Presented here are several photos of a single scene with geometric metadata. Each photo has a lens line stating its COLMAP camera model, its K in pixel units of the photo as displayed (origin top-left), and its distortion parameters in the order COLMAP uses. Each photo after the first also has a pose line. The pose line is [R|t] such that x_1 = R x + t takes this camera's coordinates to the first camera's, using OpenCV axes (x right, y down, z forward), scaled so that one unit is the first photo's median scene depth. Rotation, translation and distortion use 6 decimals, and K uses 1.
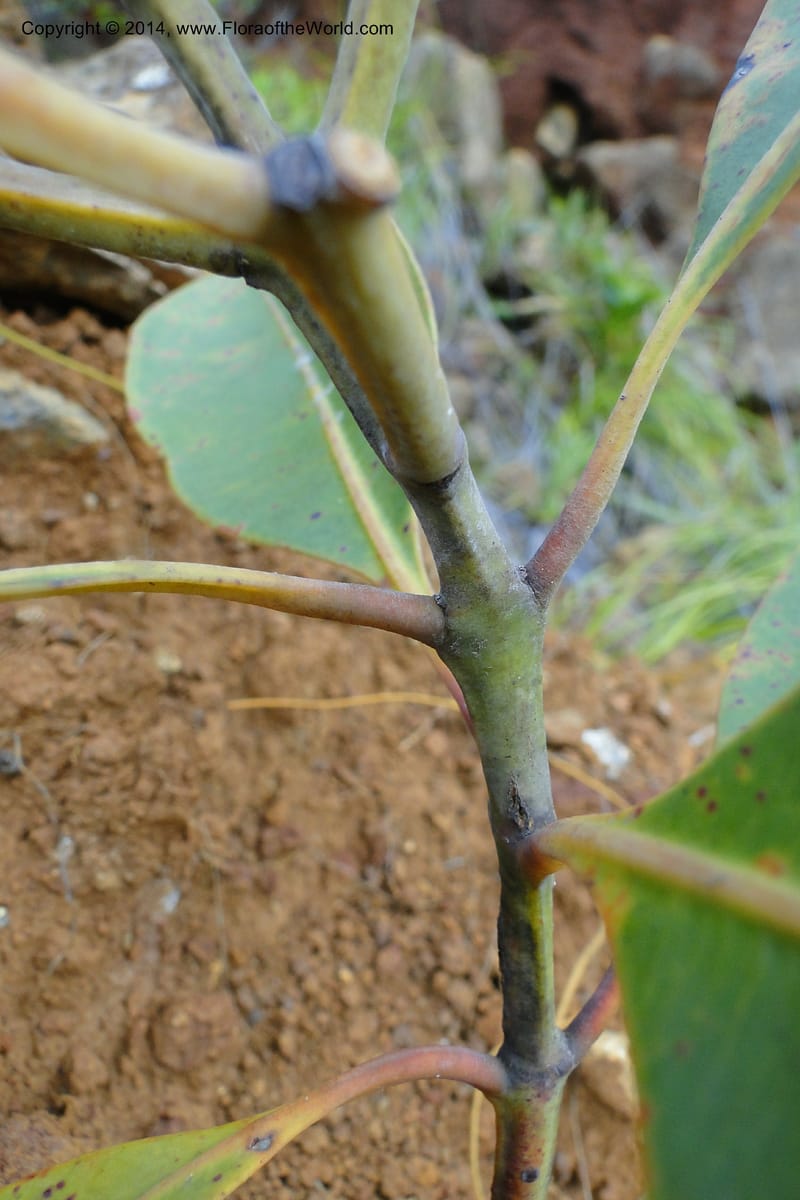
lens RADIAL K [[981.6, 0, 396.5], [0, 981.6, 601.9], [0, 0, 1]] dist [-0.005855, -0.018052]
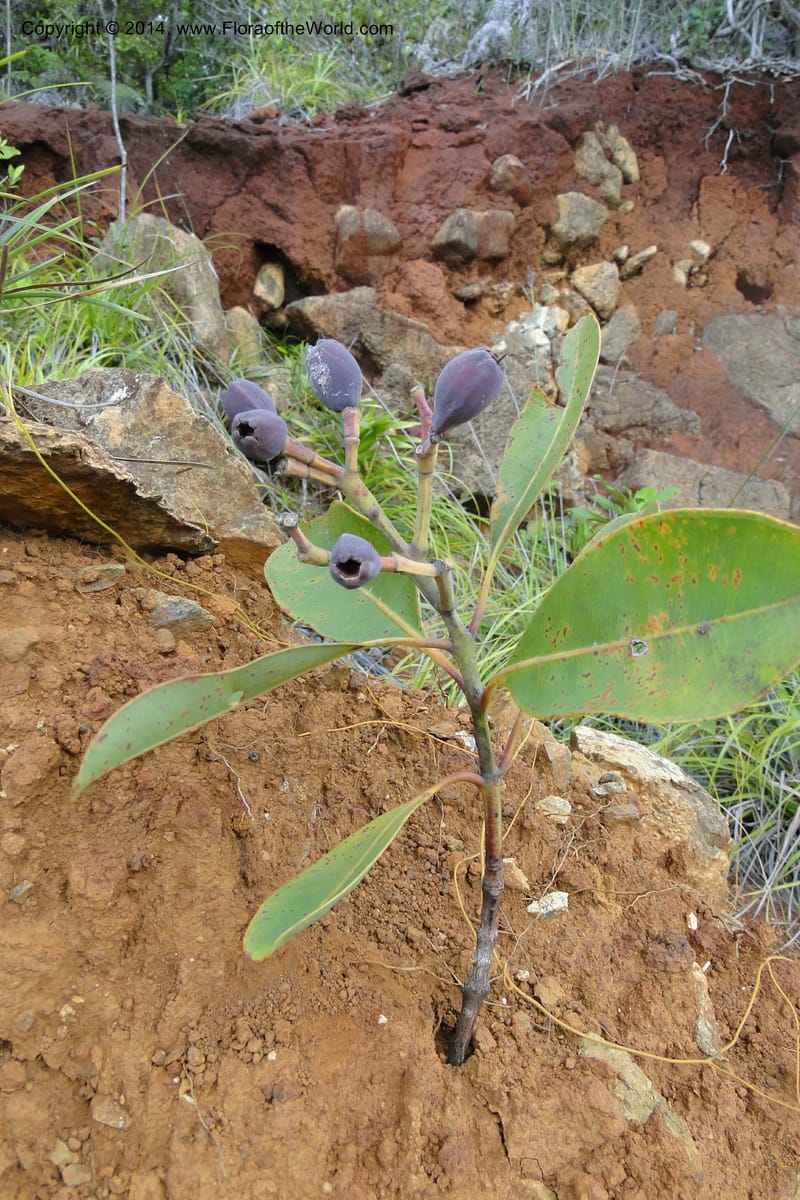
lens RADIAL K [[981.6, 0, 390.7], [0, 981.6, 602.4], [0, 0, 1]] dist [-0.005855, -0.018052]
pose [[0.959122, -0.148708, 0.240770, -0.490872], [0.176020, 0.979684, -0.096101, 0.070895], [-0.221588, 0.134553, 0.965813, -1.181737]]
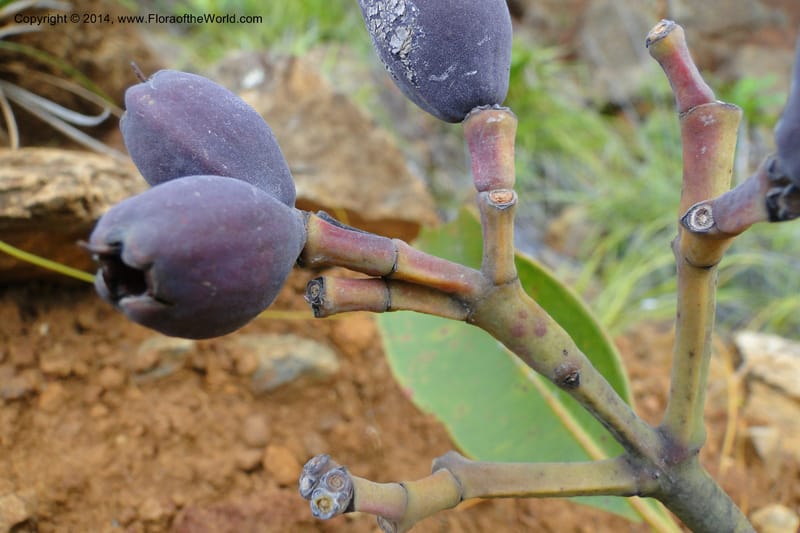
lens RADIAL K [[654.4, 0, 404.9], [0, 654.4, 271.0], [0, 0, 1]] dist [-0.005855, -0.018052]
pose [[0.969611, -0.244430, 0.010391, -0.188821], [0.244557, 0.969540, -0.013581, -0.307811], [-0.006755, 0.015710, 0.999854, -0.083558]]
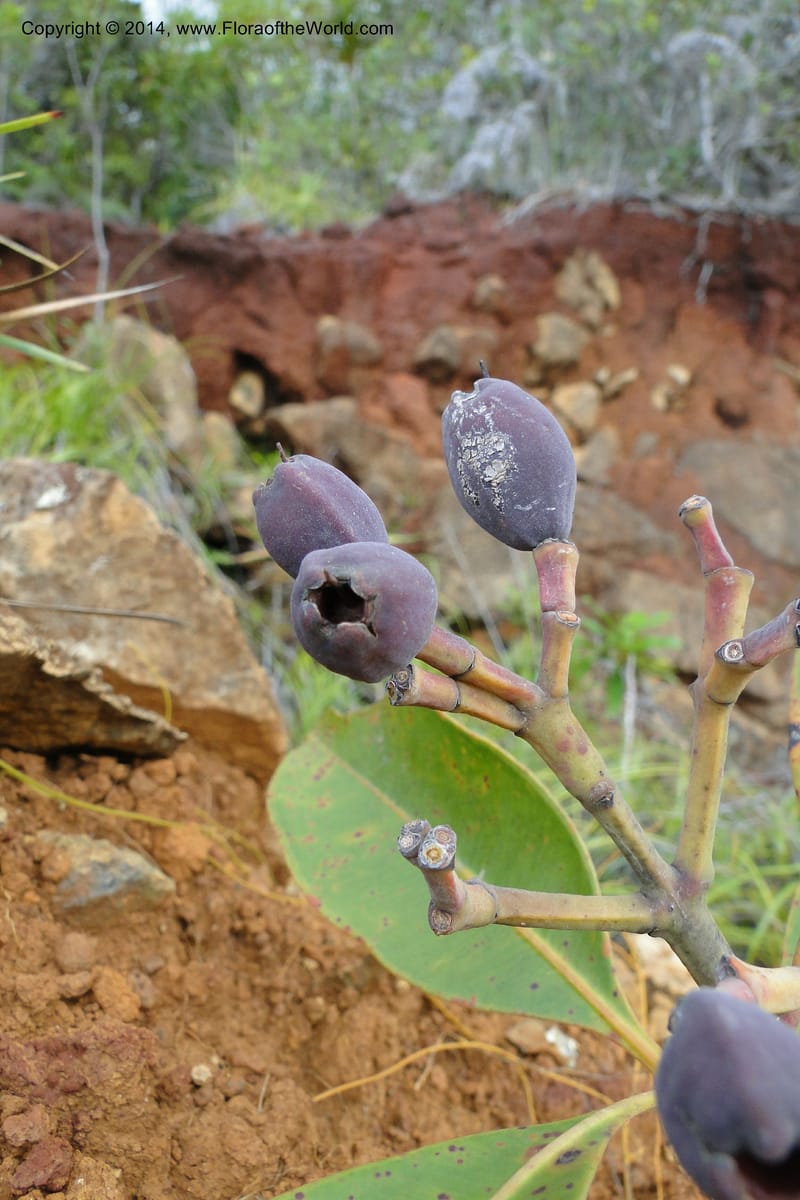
lens RADIAL K [[981.6, 0, 396.9], [0, 981.6, 606.2], [0, 0, 1]] dist [-0.005855, -0.018052]
pose [[0.951052, -0.093775, 0.294459, -0.406157], [0.155929, 0.968276, -0.195263, -0.242249], [-0.266807, 0.231620, 0.935503, -0.269985]]
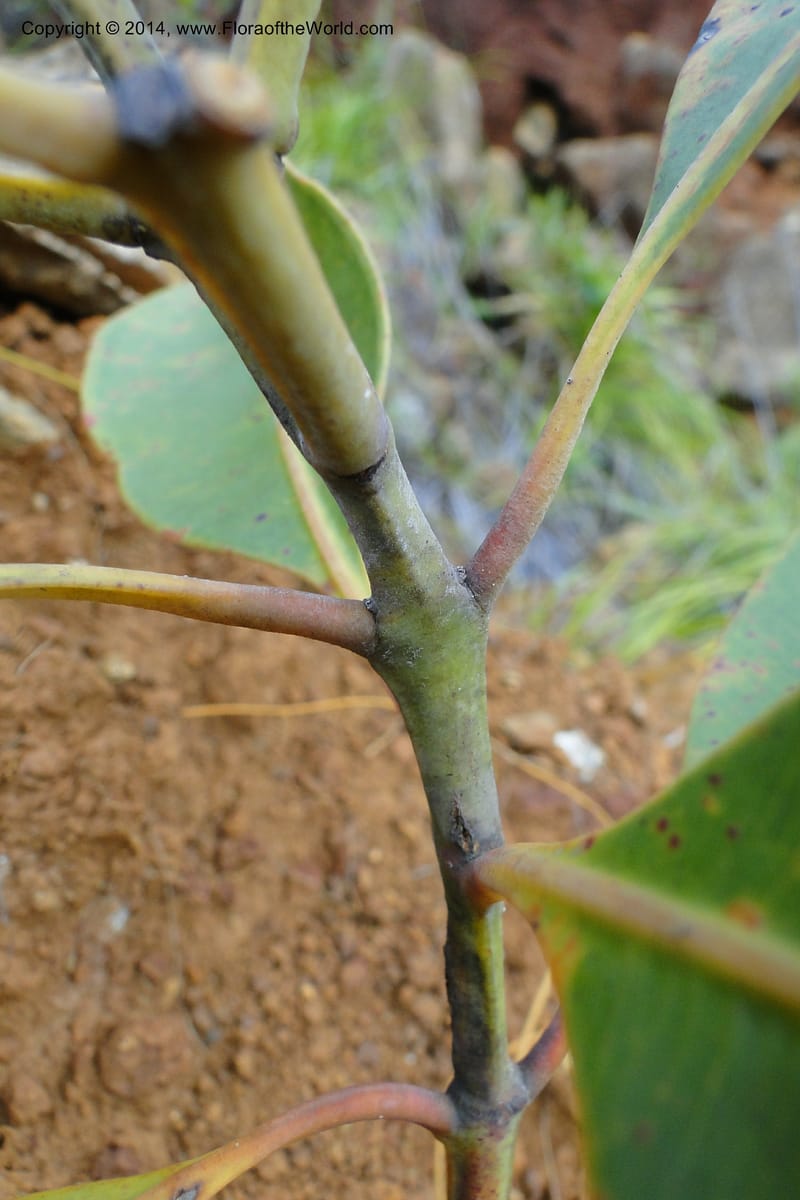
lens RADIAL K [[981.6, 0, 388.9], [0, 981.6, 608.6], [0, 0, 1]] dist [-0.005855, -0.018052]
pose [[0.999920, -0.007771, 0.009985, 0.023604], [0.007705, 0.999949, 0.006554, -0.001836], [-0.010035, -0.006476, 0.999929, 0.040137]]
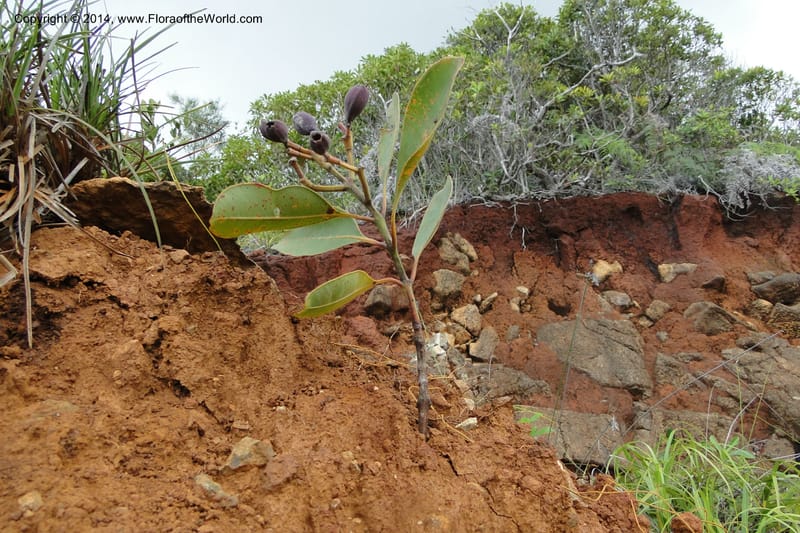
lens RADIAL K [[654.4, 0, 398.1], [0, 654.4, 250.0], [0, 0, 1]] dist [-0.005855, -0.018052]
pose [[0.912934, -0.144439, 0.381691, -0.967121], [0.340039, 0.786382, -0.515730, 1.583255], [-0.225663, 0.600617, 0.767030, -1.476850]]
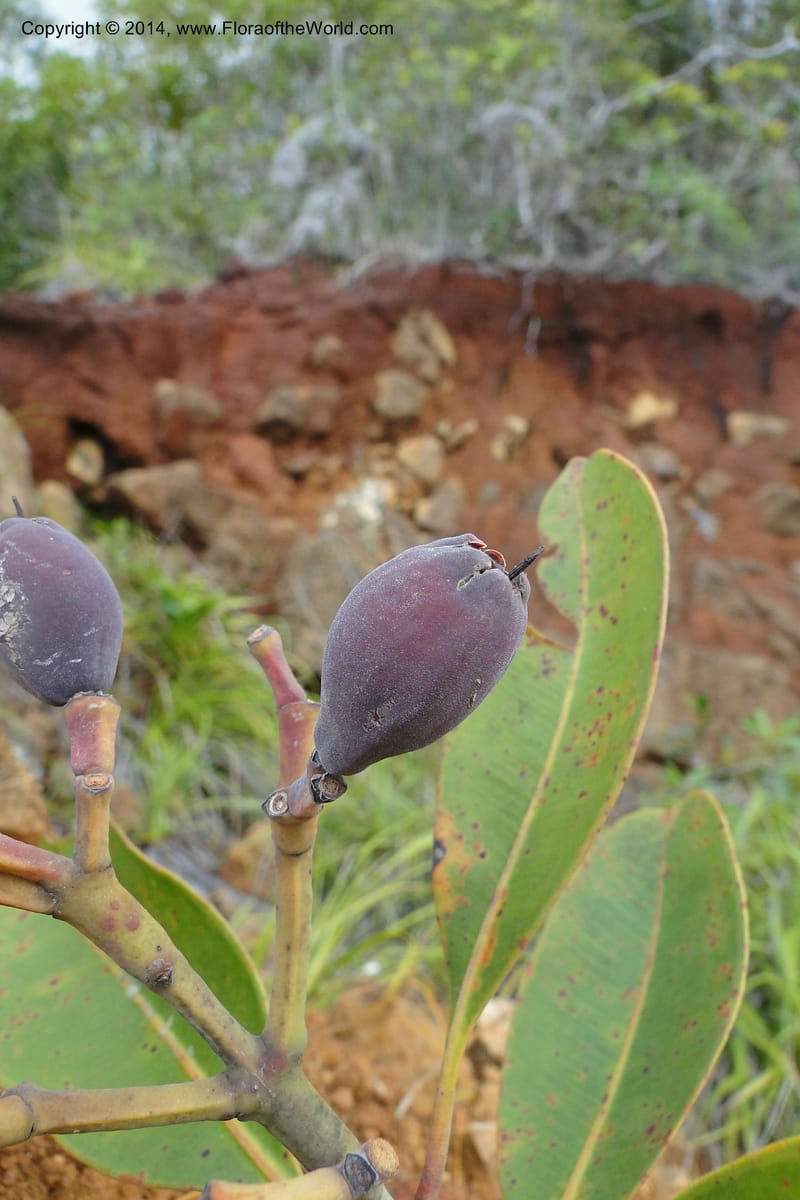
lens RADIAL K [[981.6, 0, 408.2], [0, 981.6, 600.8], [0, 0, 1]] dist [-0.005855, -0.018052]
pose [[0.888962, -0.134612, 0.437751, -0.195562], [0.252191, 0.941740, -0.222543, -0.268112], [-0.382291, 0.308229, 0.871119, -0.300216]]
